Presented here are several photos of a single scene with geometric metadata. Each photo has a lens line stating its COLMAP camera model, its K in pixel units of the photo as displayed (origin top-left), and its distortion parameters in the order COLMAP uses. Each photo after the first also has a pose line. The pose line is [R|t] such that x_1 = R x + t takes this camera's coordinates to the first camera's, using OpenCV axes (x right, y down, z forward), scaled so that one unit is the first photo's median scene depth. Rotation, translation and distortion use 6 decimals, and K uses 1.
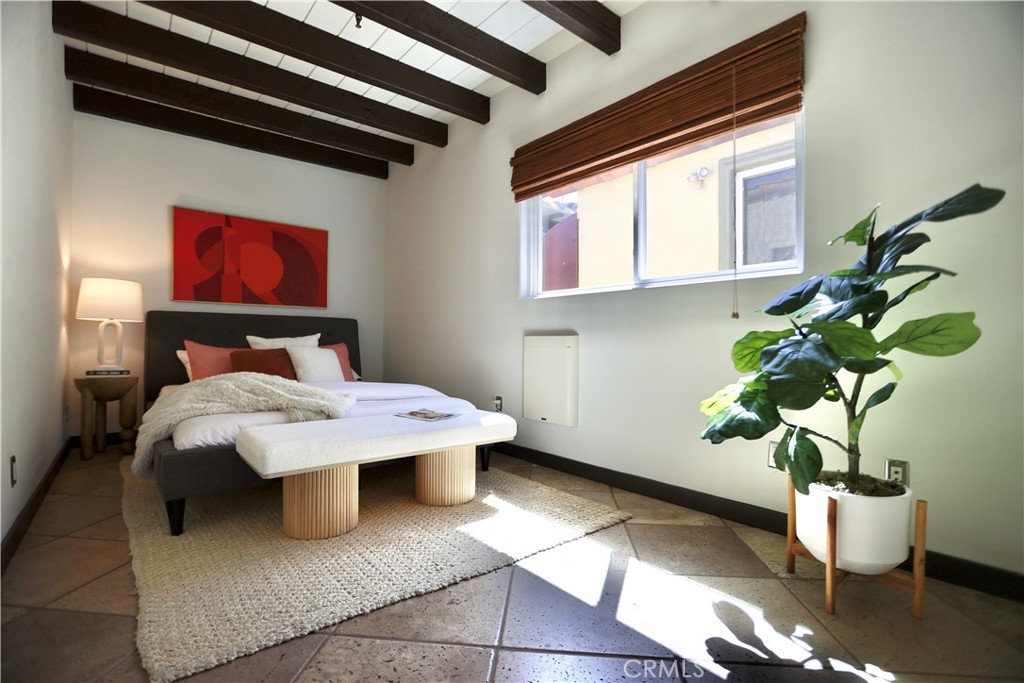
lens RADIAL K [[467.5, 0, 510.4], [0, 467.5, 342.4], [0, 0, 1]] dist [-0.050492, 0.017997]
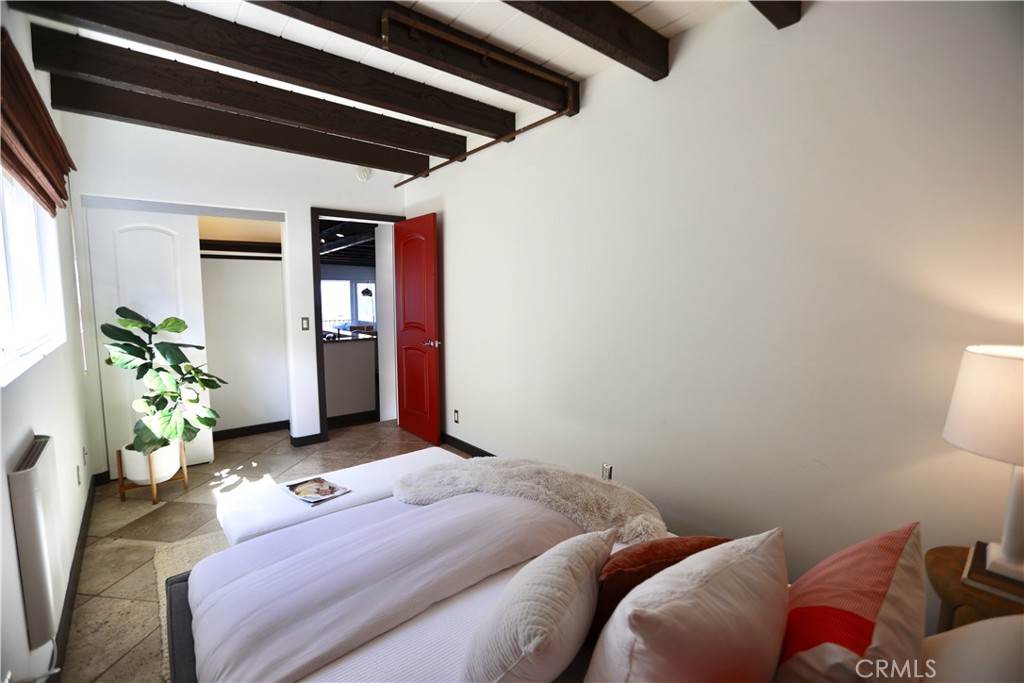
lens RADIAL K [[467.5, 0, 510.4], [0, 467.5, 342.4], [0, 0, 1]] dist [-0.050492, 0.017997]
pose [[-0.999961, -0.006586, 0.005804, -0.980484], [-0.005968, 0.994897, 0.100720, -0.405316], [-0.006438, 0.100682, -0.994898, 3.247972]]
